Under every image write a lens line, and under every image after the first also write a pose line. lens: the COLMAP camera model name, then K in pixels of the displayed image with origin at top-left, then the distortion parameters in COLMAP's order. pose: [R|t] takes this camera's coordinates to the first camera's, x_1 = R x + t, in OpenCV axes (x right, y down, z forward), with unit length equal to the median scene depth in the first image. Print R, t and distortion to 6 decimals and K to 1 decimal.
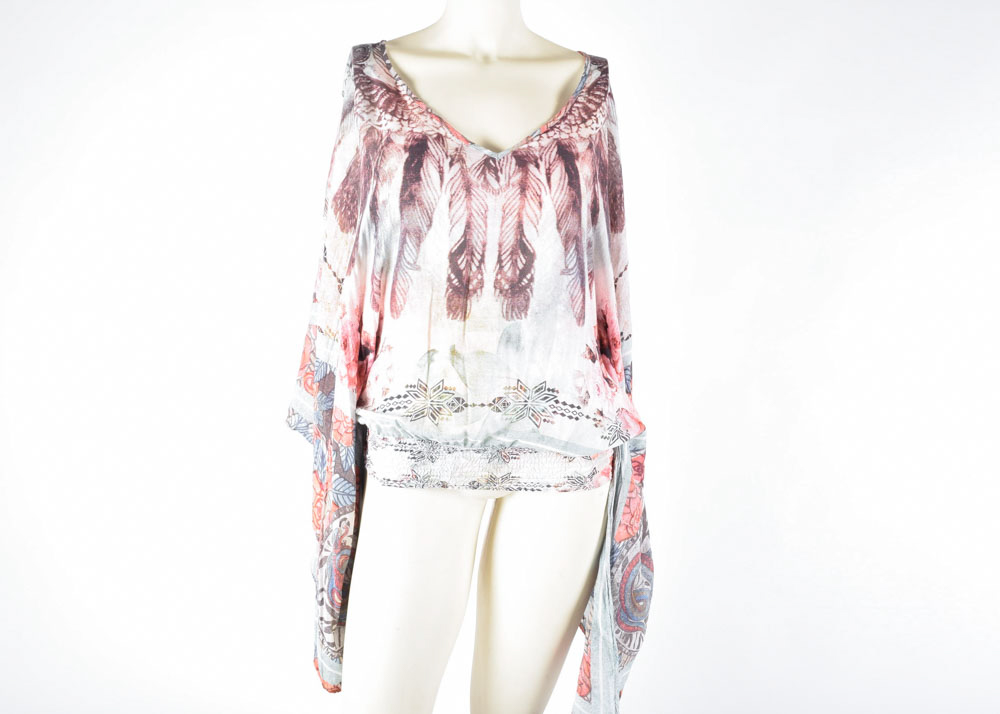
lens RADIAL K [[1414.7, 0, 500.0], [0, 1414.7, 357.0], [0, 0, 1]] dist [-0.017544, -0.013050]
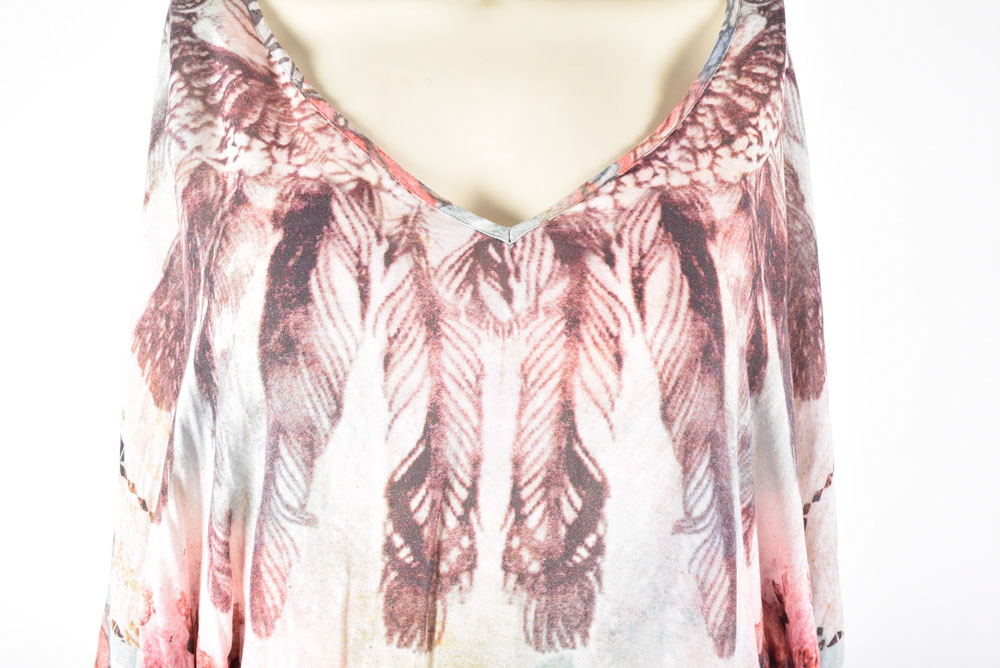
lens RADIAL K [[1636.7, 0, 500.0], [0, 1636.7, 334.0], [0, 0, 1]] dist [0.000764, 0.011894]
pose [[0.997639, -0.010078, -0.067930, 0.026303], [0.008124, 0.999547, -0.028980, -0.100418], [0.068192, 0.028359, 0.997269, 0.541557]]
